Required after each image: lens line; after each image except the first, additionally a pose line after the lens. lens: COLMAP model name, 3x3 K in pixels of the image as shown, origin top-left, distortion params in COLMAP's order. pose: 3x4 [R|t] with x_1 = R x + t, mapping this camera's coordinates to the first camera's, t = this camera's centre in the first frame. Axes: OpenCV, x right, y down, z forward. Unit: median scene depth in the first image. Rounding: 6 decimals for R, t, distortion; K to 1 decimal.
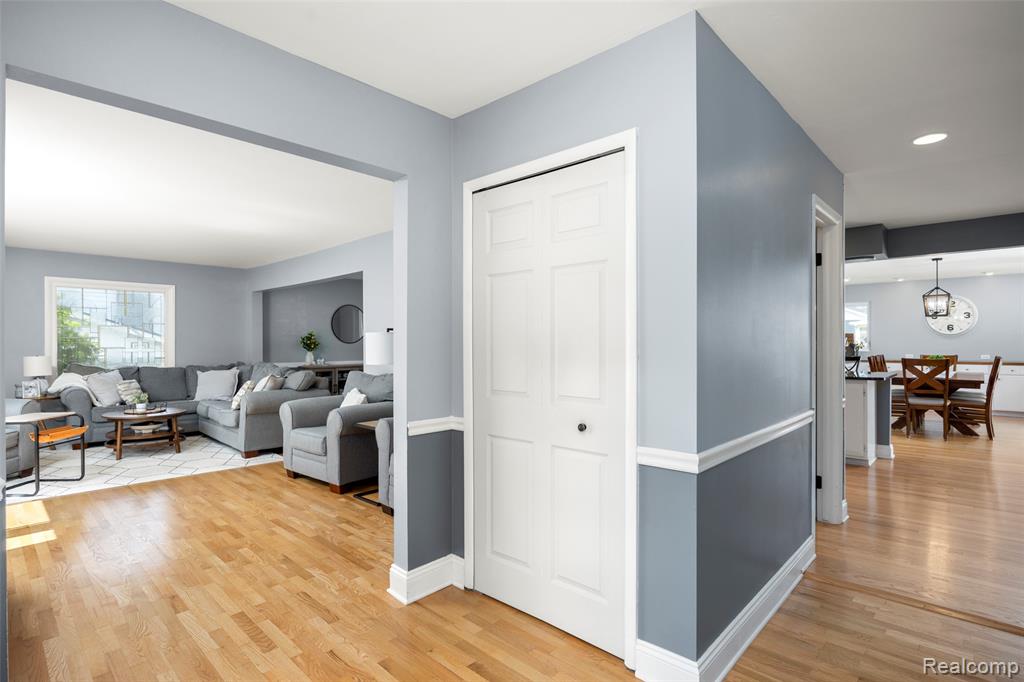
lens RADIAL K [[508.3, 0, 503.4], [0, 508.3, 344.4], [0, 0, 1]] dist [-0.010579, 0.001880]
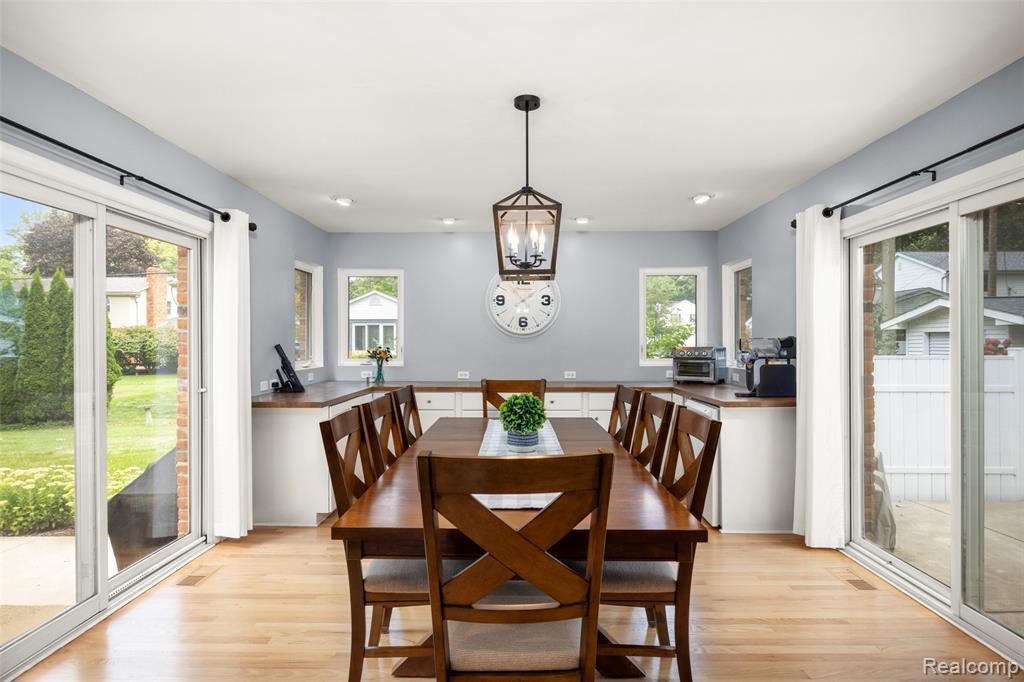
lens RADIAL K [[541.8, 0, 511.2], [0, 541.8, 342.0], [0, 0, 1]] dist [-0.007563, -0.001450]
pose [[0.725660, 0.000240, 0.688054, 0.611865], [0.001885, 0.999995, -0.002336, -0.013493], [-0.688051, 0.002992, 0.725656, 0.753922]]
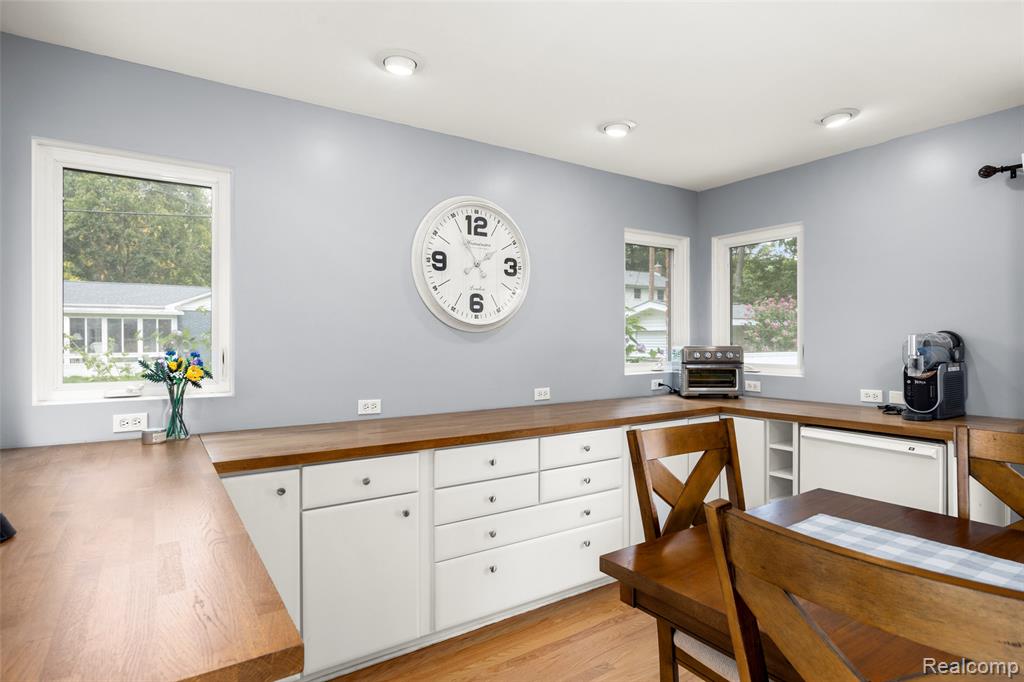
lens RADIAL K [[541.8, 0, 508.8], [0, 541.8, 336.6], [0, 0, 1]] dist [-0.007563, -0.001450]
pose [[0.193664, 0.004417, 0.981058, 0.736577], [0.002304, 0.999985, -0.004957, -0.015156], [-0.981065, 0.003220, 0.193650, 1.180158]]
